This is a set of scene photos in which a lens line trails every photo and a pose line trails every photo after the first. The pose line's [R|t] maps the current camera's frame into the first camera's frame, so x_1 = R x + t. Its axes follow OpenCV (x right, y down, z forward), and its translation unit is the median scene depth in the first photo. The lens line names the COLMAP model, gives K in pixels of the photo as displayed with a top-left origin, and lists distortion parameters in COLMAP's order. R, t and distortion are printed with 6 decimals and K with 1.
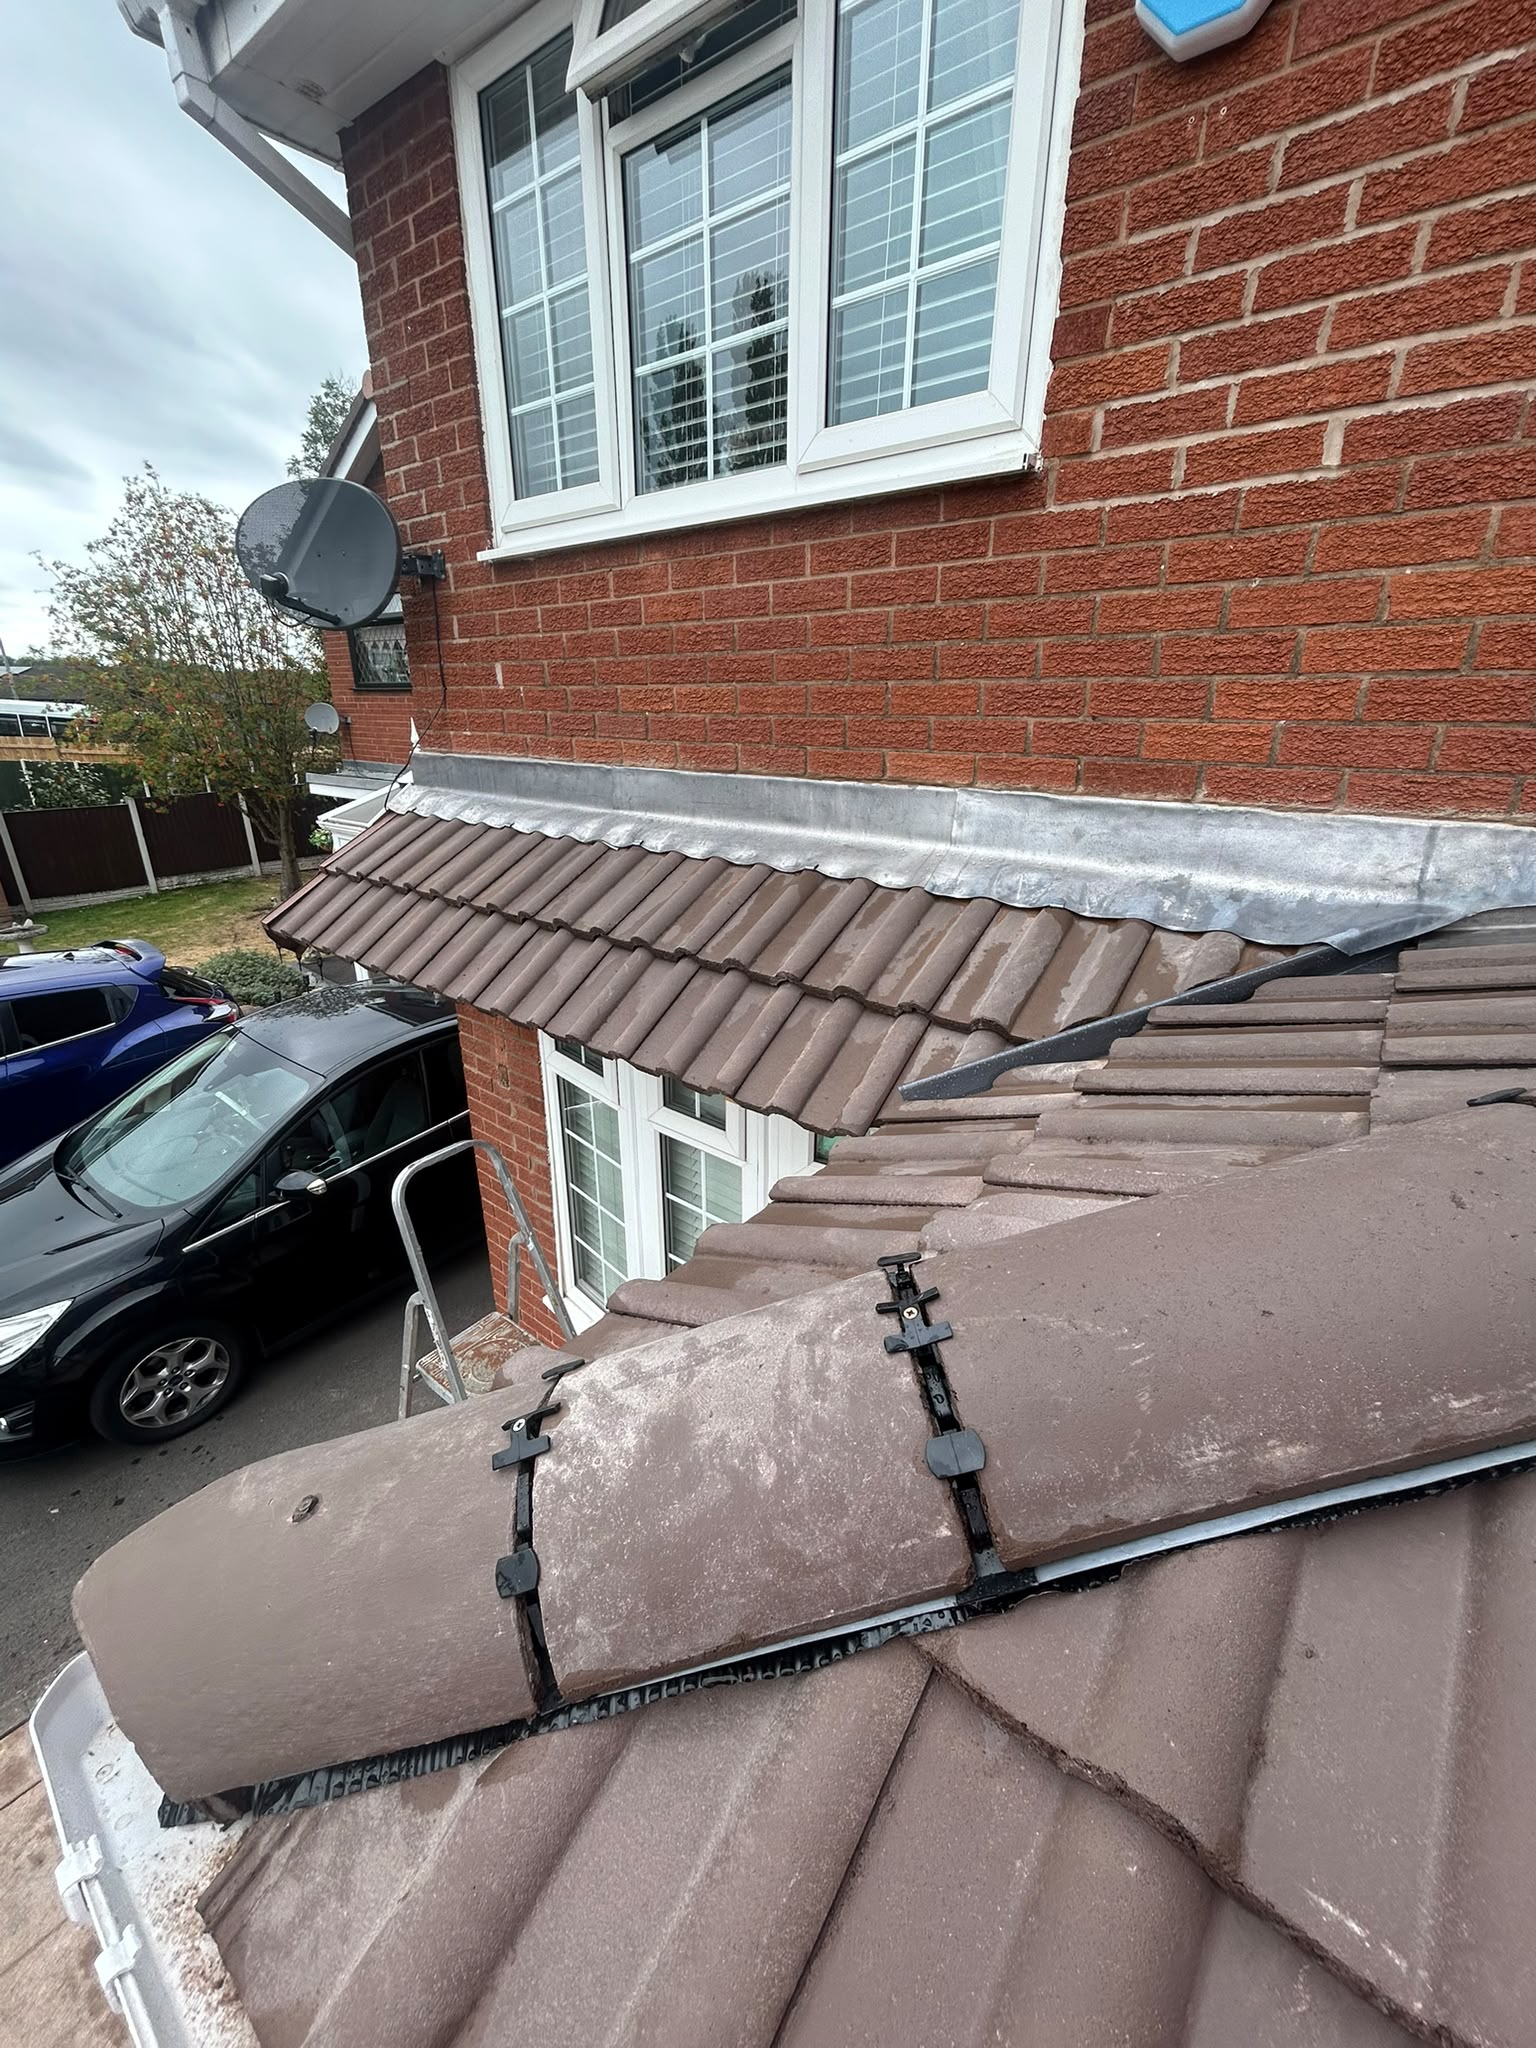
lens RADIAL K [[830.1, 0, 767.5], [0, 830.1, 1018.6], [0, 0, 1]] dist [0.010231, -0.000412]
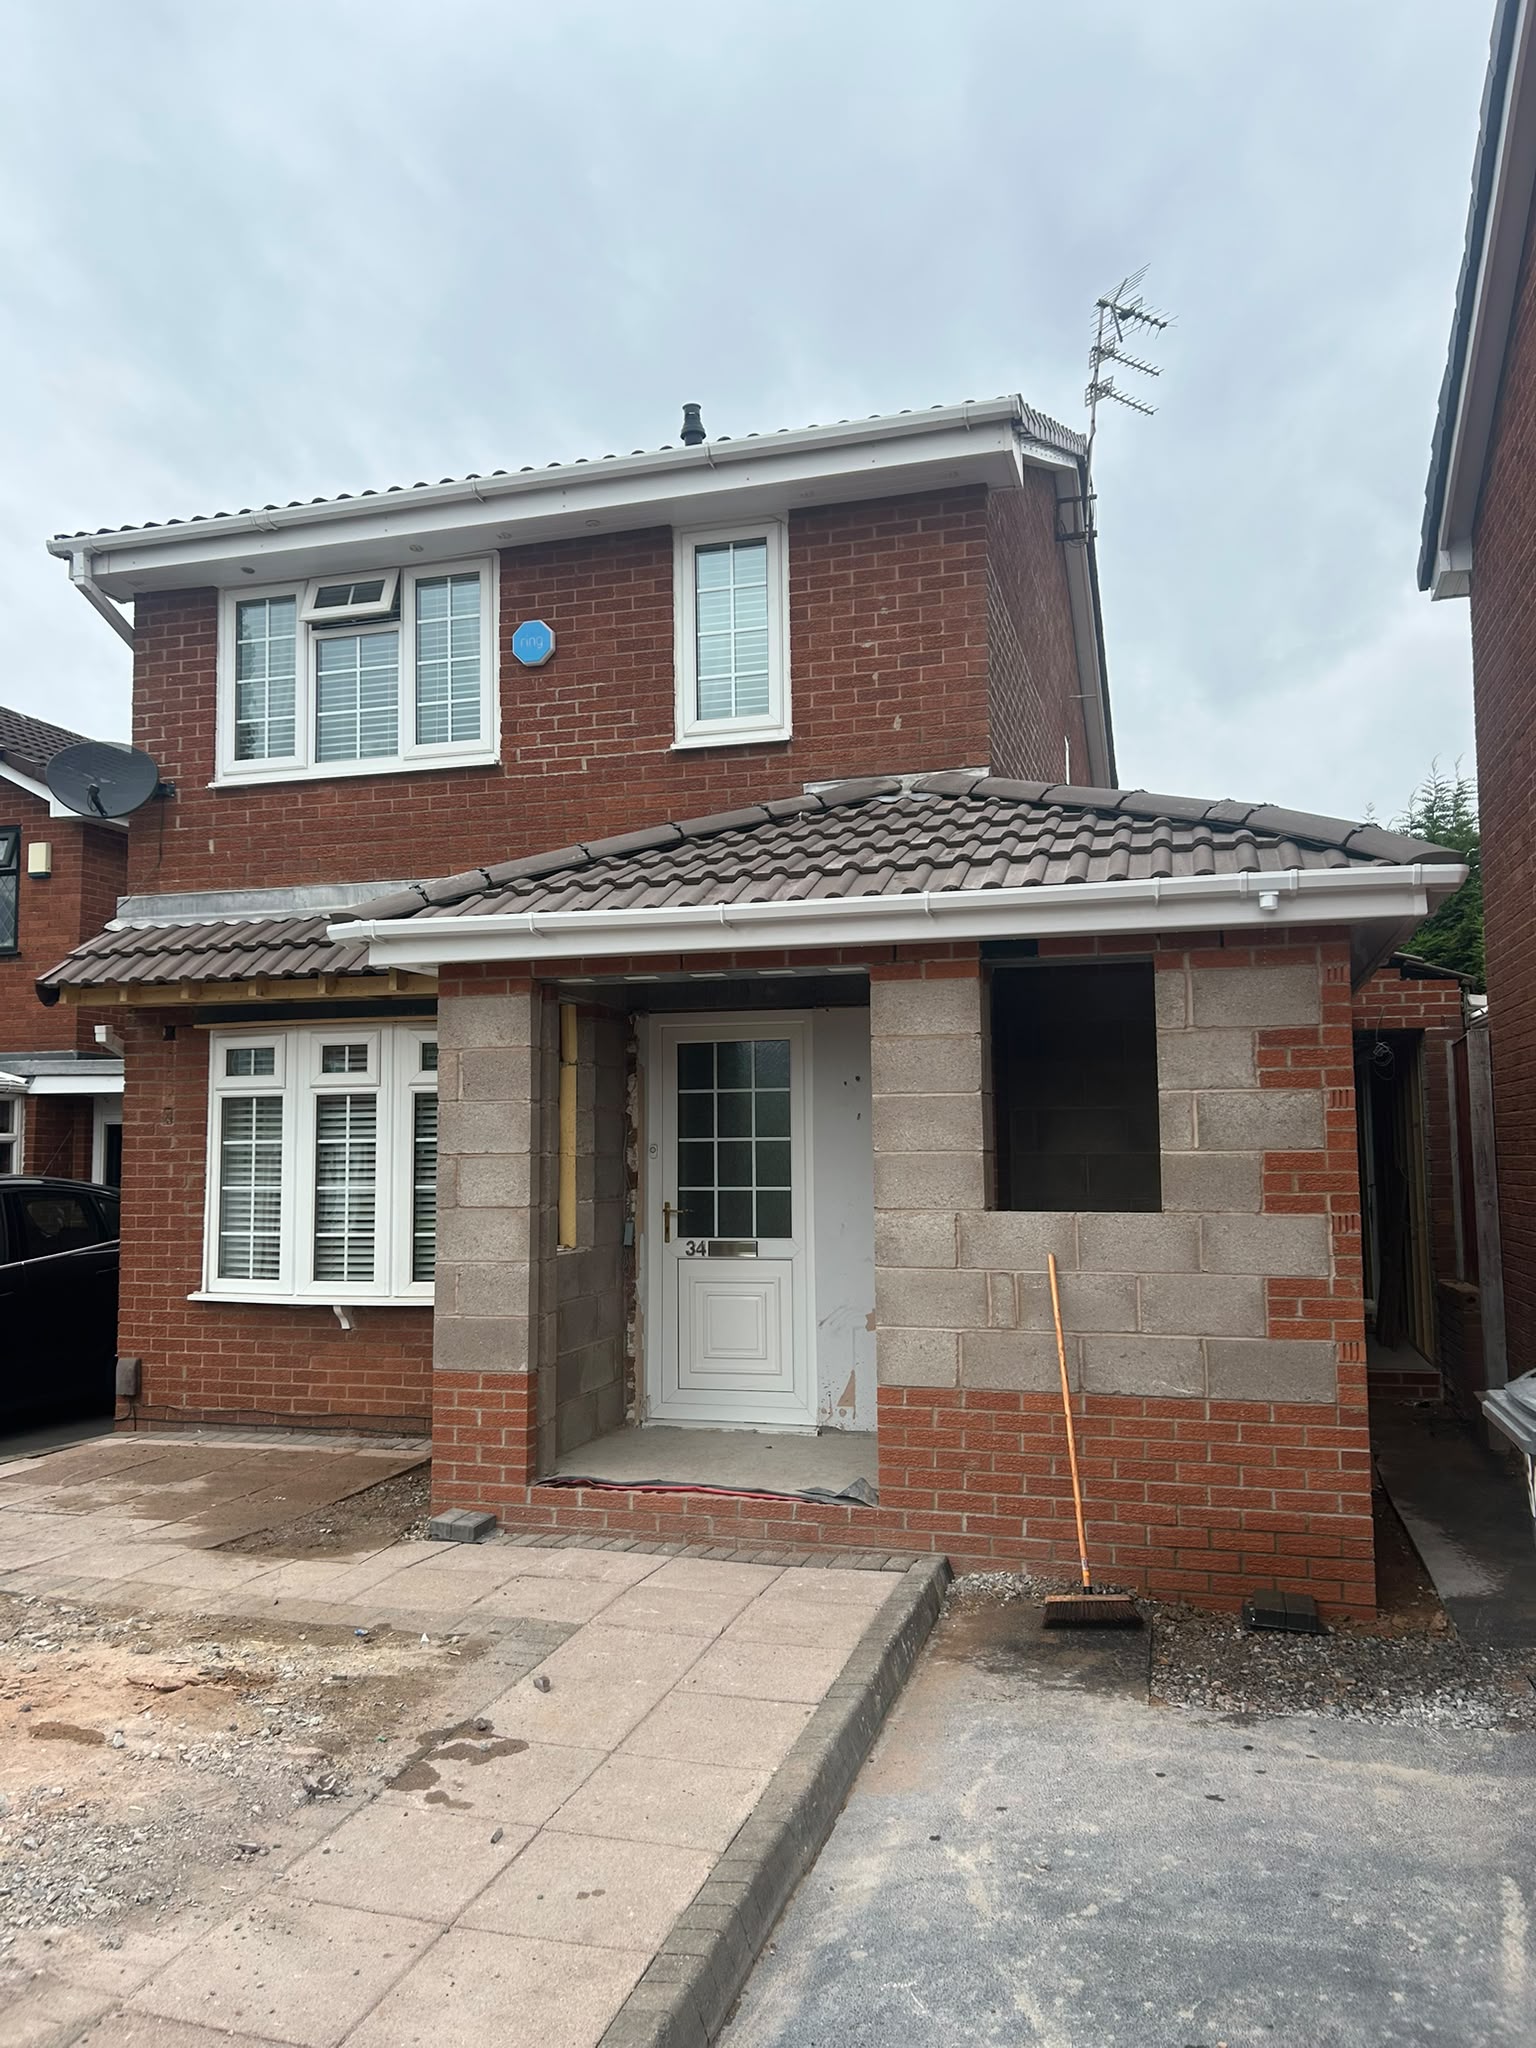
lens RADIAL K [[1485.0, 0, 768.5], [0, 1485.0, 1020.5], [0, 0, 1]] dist [0.070779, 0.000088]
pose [[0.927875, 0.012489, 0.372683, -0.529409], [0.145242, 0.908405, -0.392053, 1.684393], [-0.343443, 0.417906, 0.841072, -2.402901]]
